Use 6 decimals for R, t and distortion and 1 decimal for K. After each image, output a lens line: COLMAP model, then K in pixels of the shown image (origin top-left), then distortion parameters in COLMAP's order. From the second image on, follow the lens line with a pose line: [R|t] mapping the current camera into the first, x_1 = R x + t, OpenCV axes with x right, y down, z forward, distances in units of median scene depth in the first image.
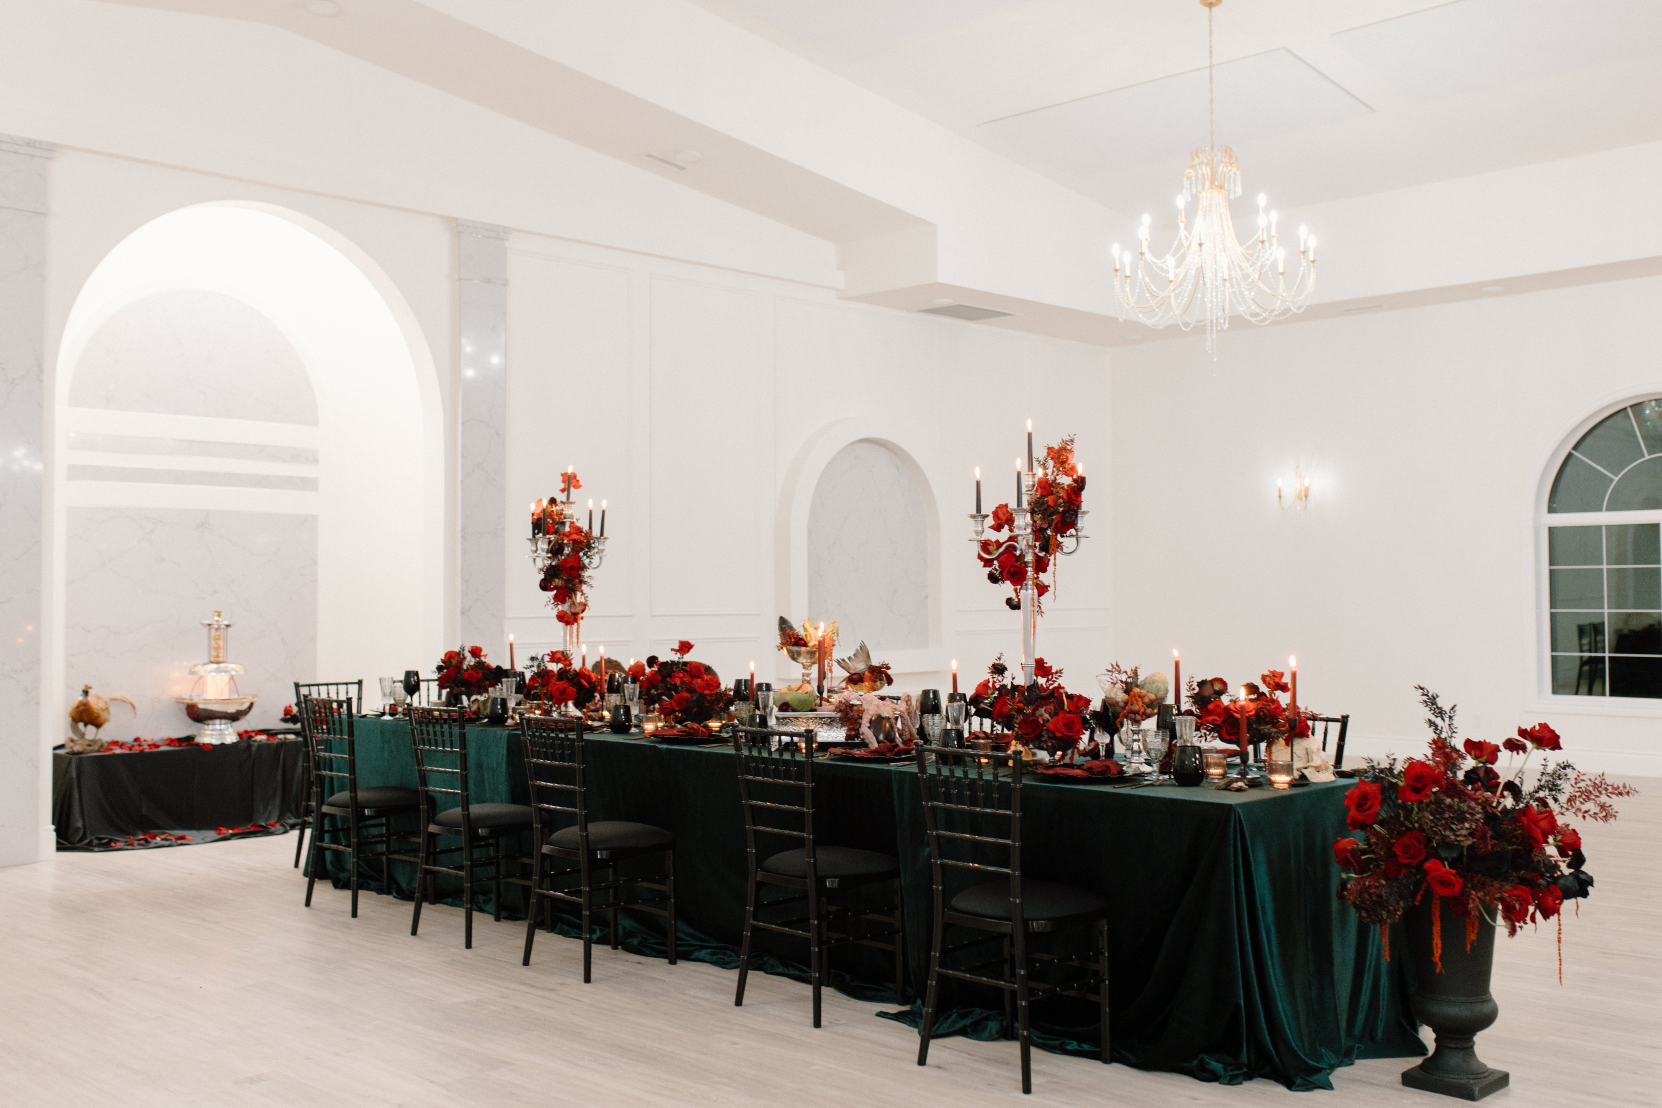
lens RADIAL K [[1668.7, 0, 831.0], [0, 1668.7, 554.0], [0, 0, 1]] dist [-0.008398, -0.015027]
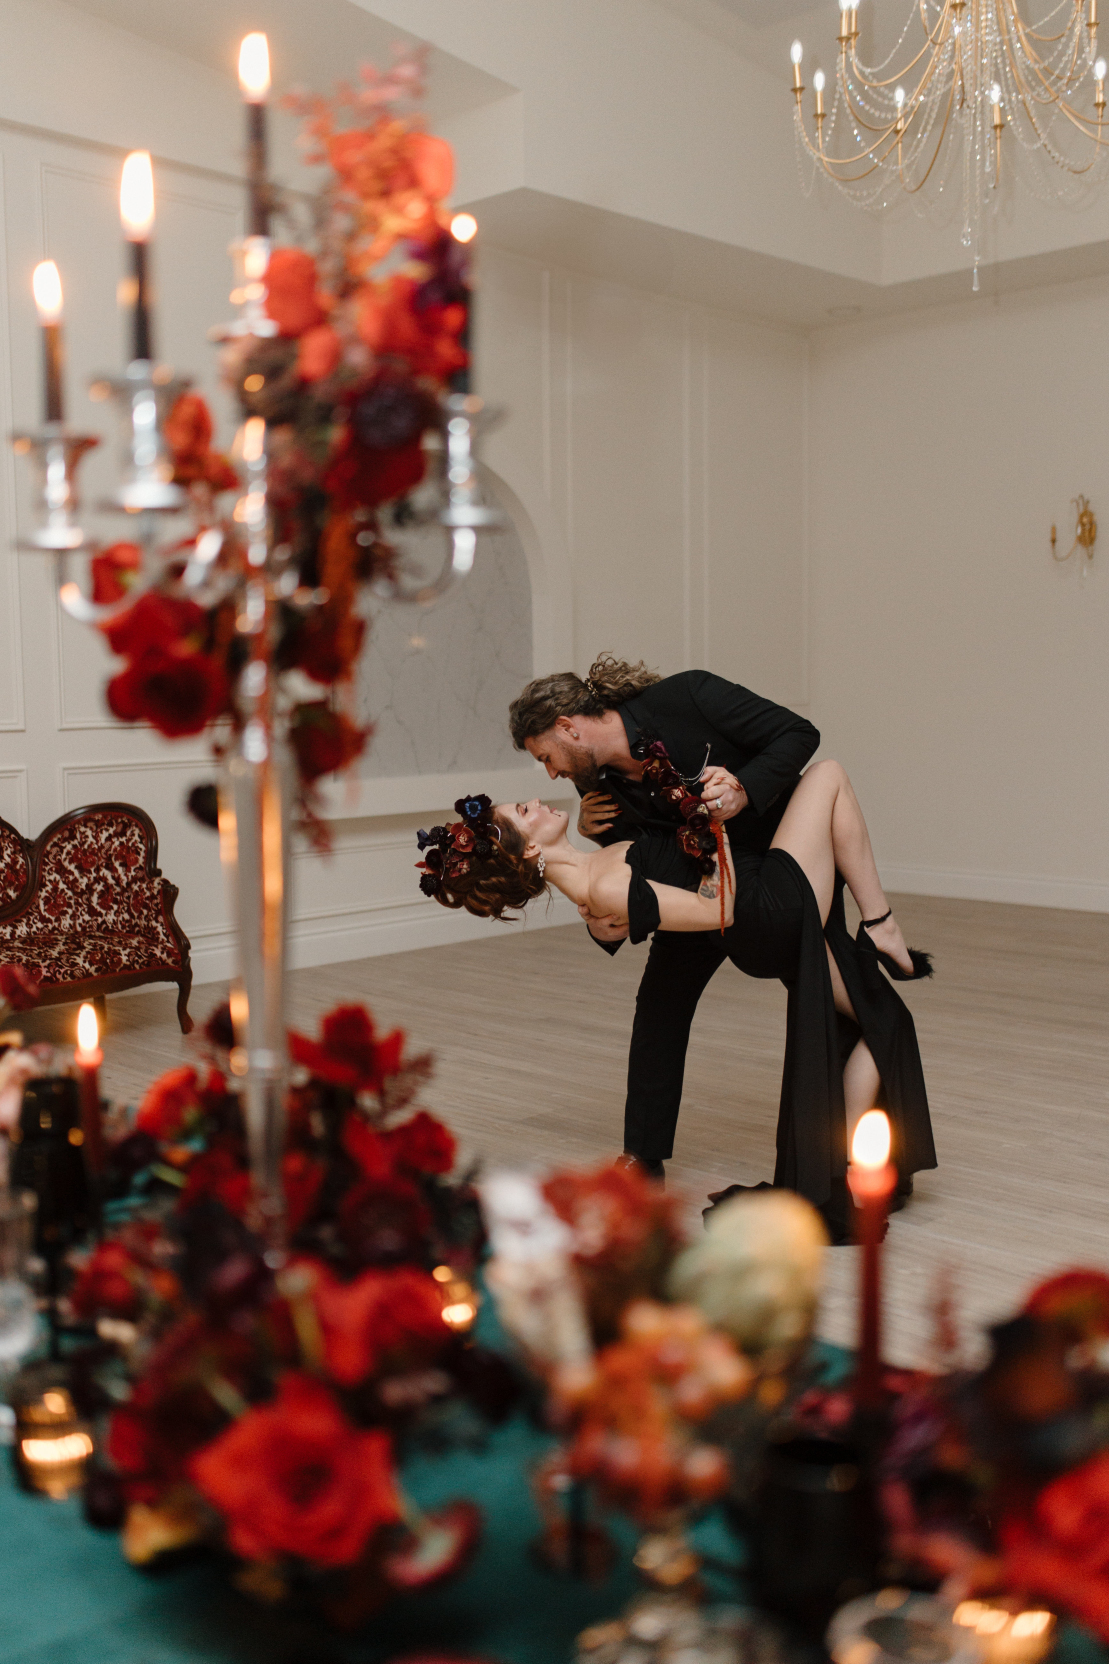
lens RADIAL K [[1670.7, 0, 554.5], [0, 1670.7, 832.0], [0, 0, 1]] dist [-0.008398, -0.015027]
pose [[0.999997, -0.002152, 0.000873, 0.092478], [0.002033, 0.992965, 0.118391, 0.002778], [-0.001122, -0.118388, 0.992967, 0.440651]]
